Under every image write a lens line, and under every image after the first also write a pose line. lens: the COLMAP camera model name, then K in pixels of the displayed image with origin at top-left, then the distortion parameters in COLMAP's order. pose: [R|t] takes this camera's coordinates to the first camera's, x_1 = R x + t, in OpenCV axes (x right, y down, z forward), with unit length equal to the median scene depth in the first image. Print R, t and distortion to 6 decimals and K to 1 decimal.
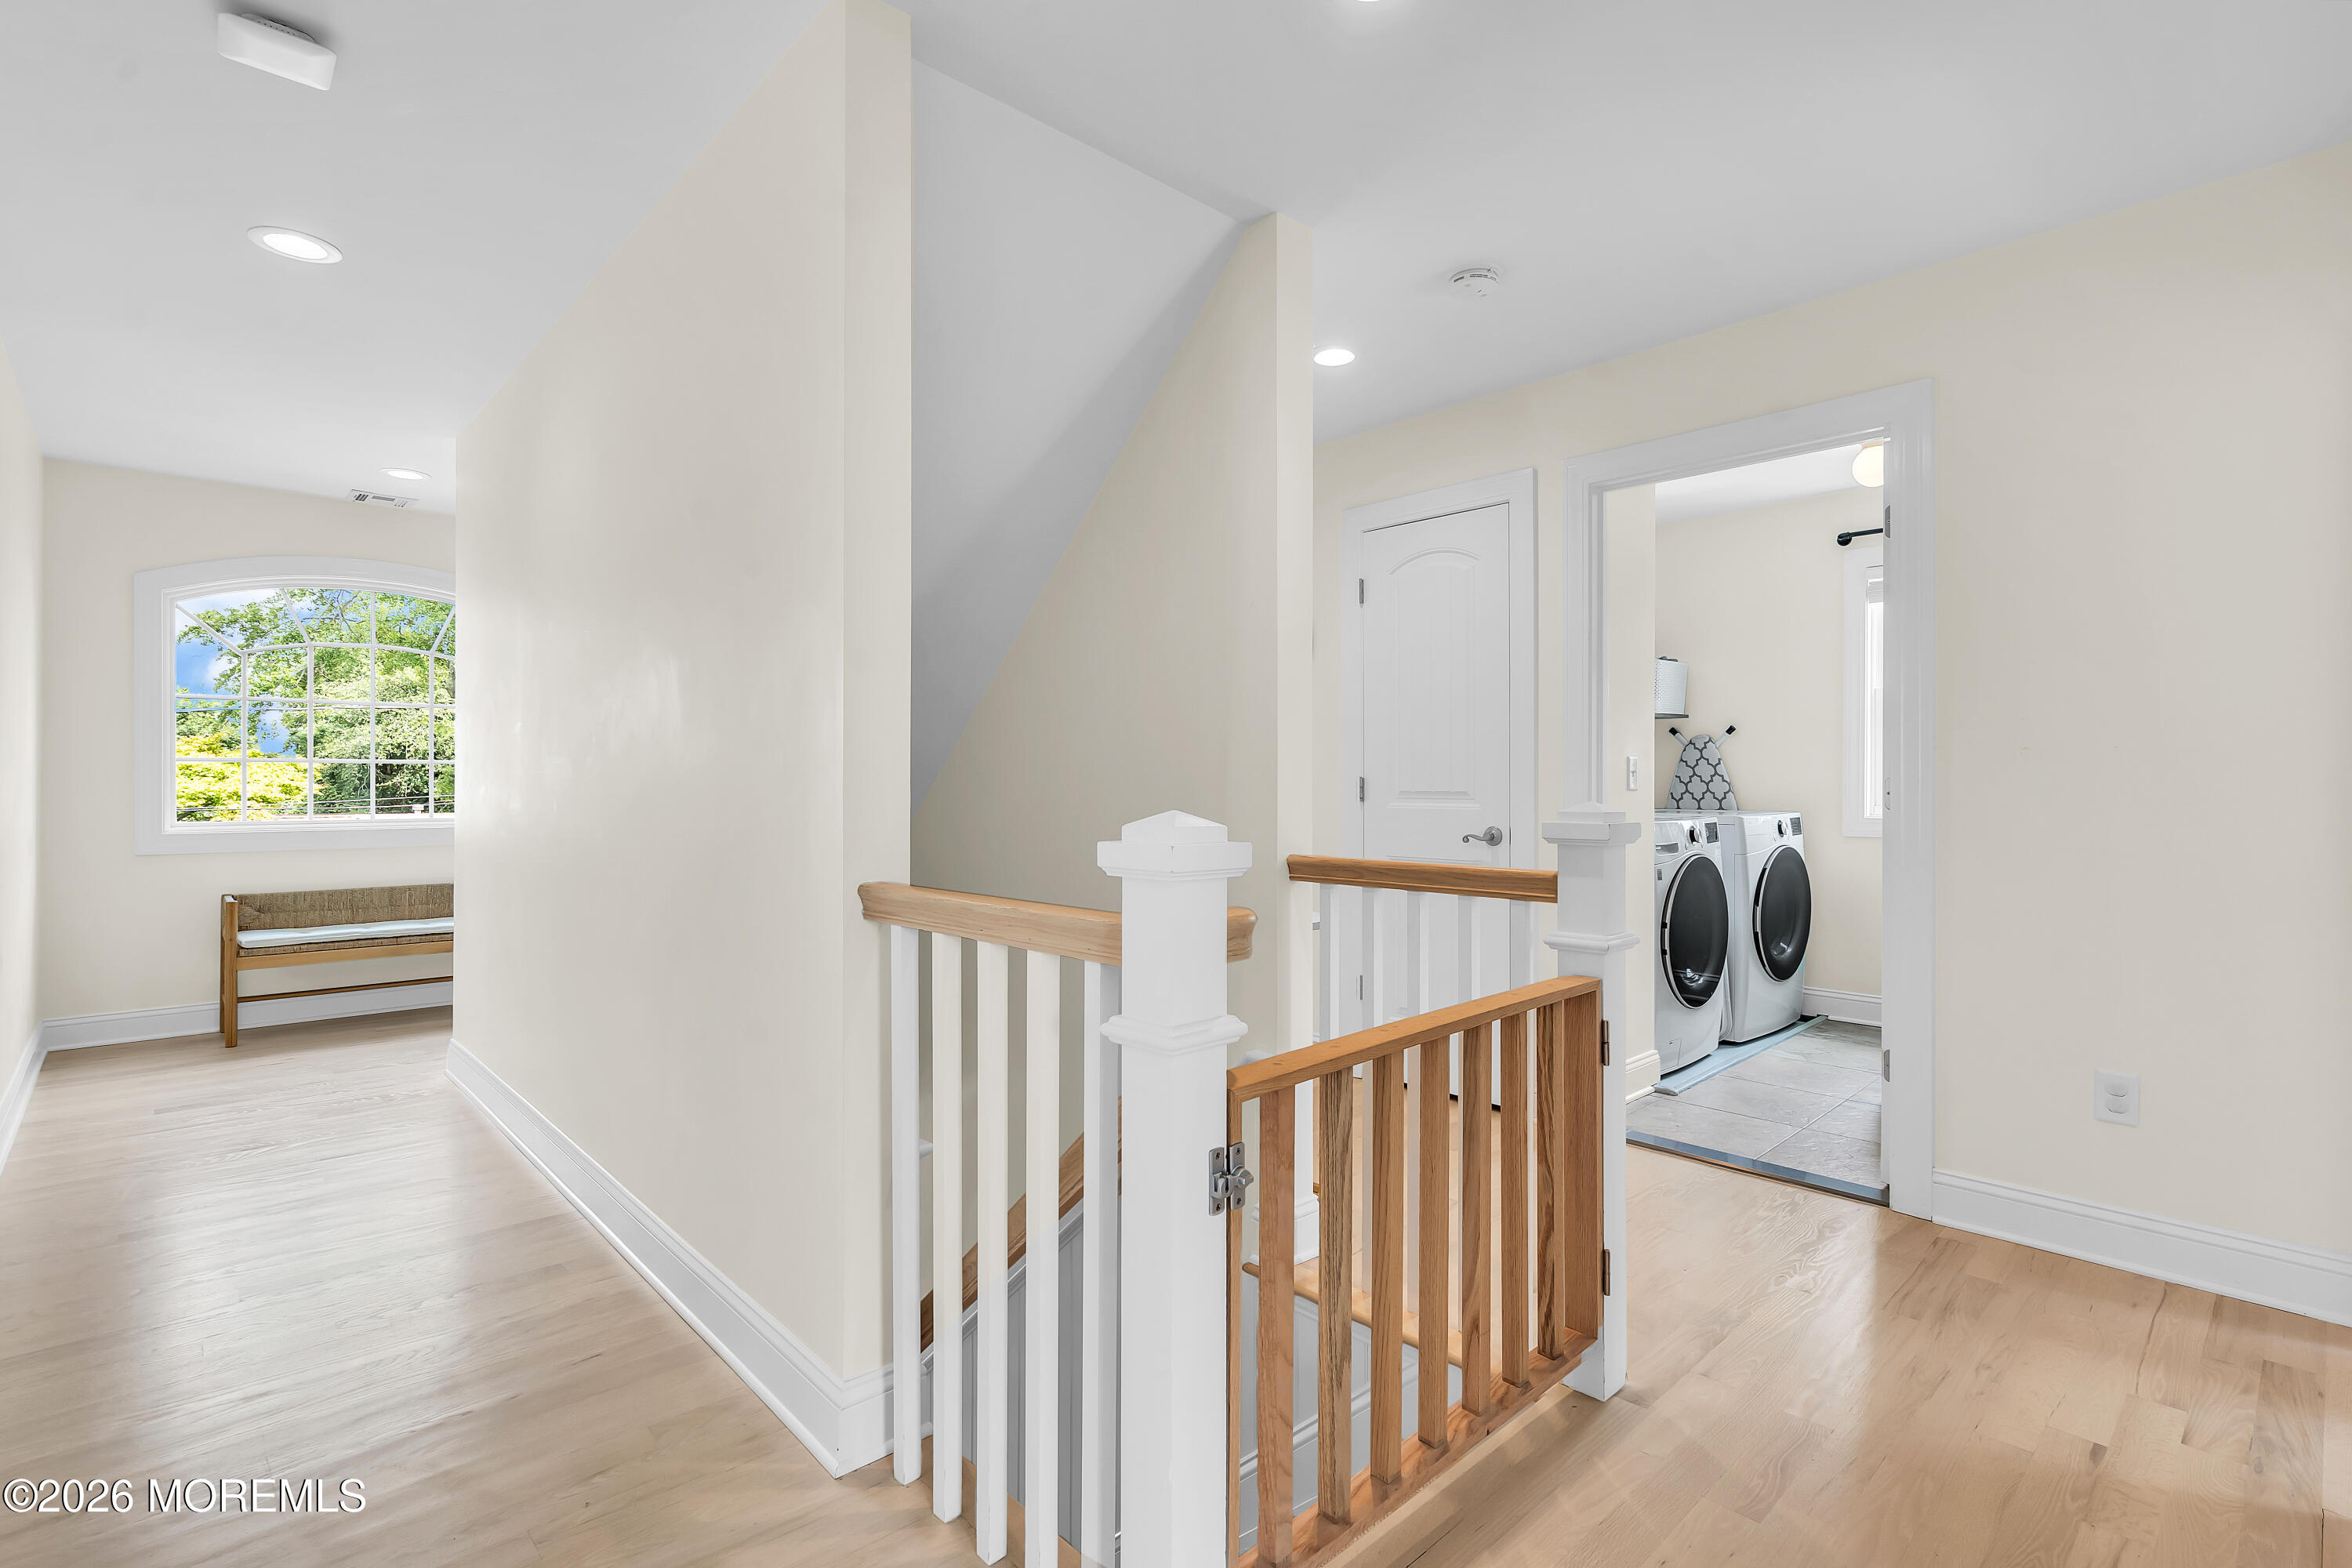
lens RADIAL K [[1078.7, 0, 1178.6], [0, 1078.7, 783.9], [0, 0, 1]] dist [-0.006162, 0.003058]
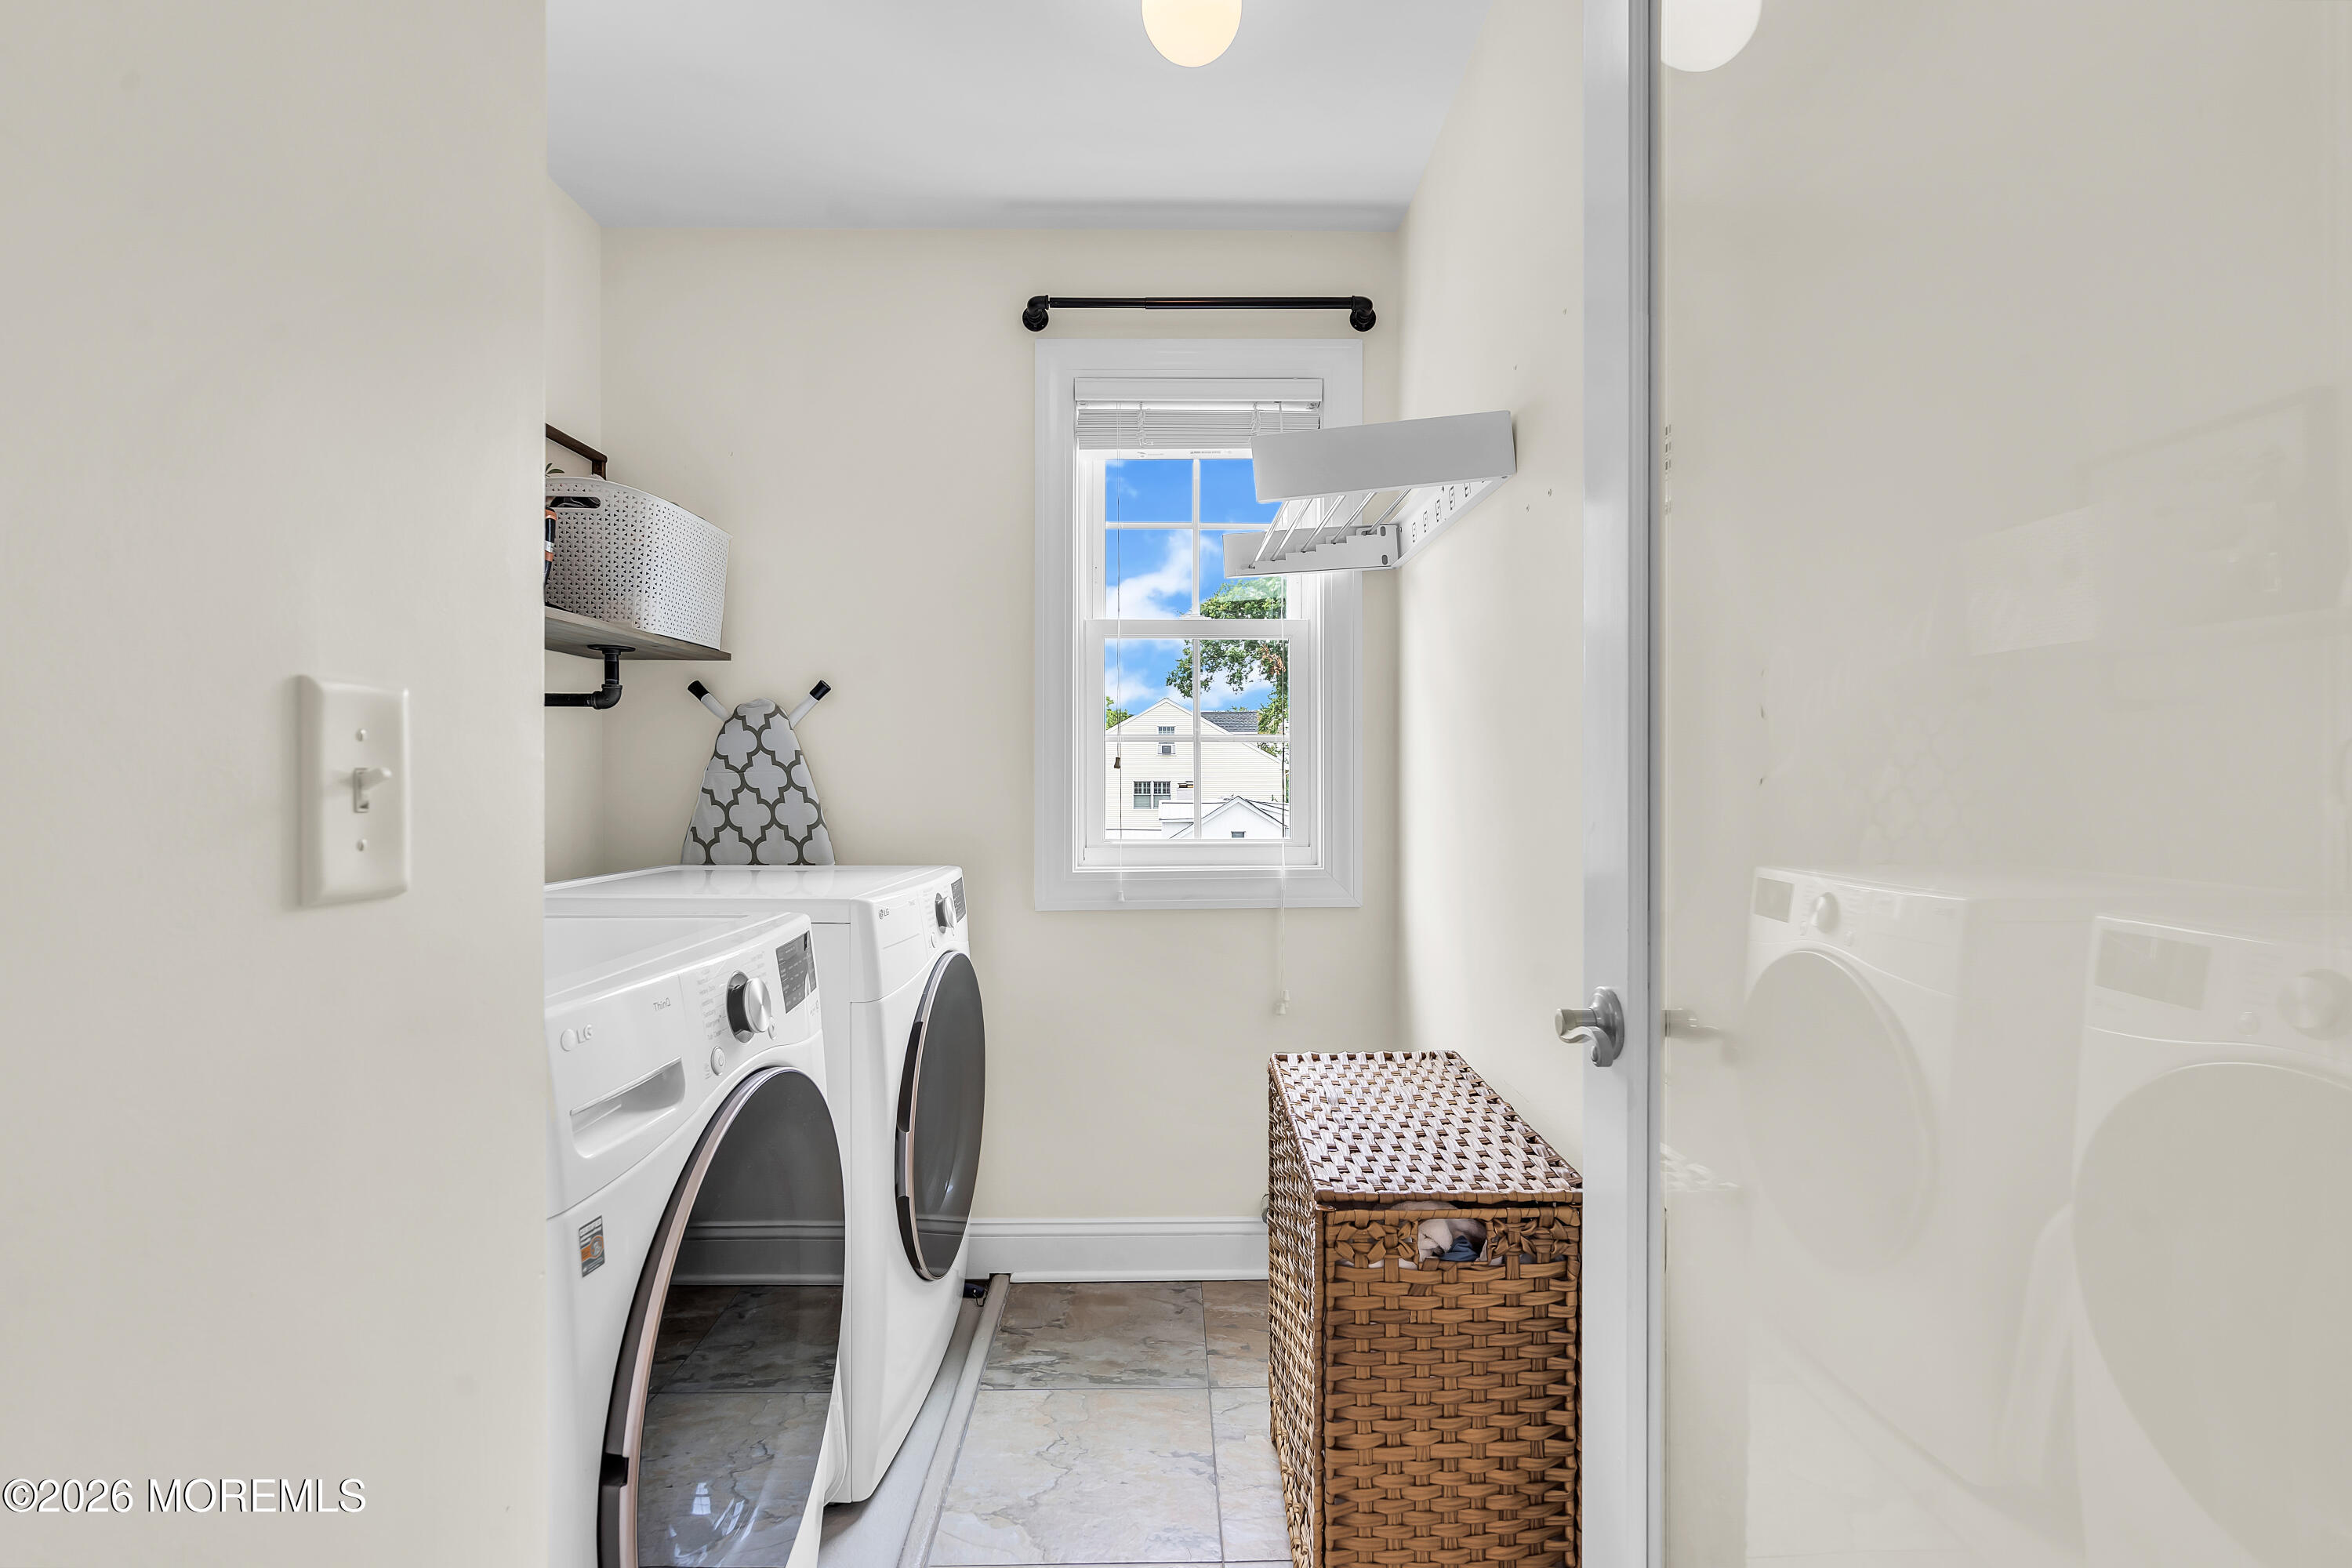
lens RADIAL K [[1078.7, 0, 1180.5], [0, 1078.7, 791.1], [0, 0, 1]] dist [-0.006162, 0.003058]
pose [[0.674928, -0.004829, 0.737868, 0.278262], [0.006146, 0.999981, 0.000923, -0.006124], [-0.737858, 0.003912, 0.674945, 0.579627]]
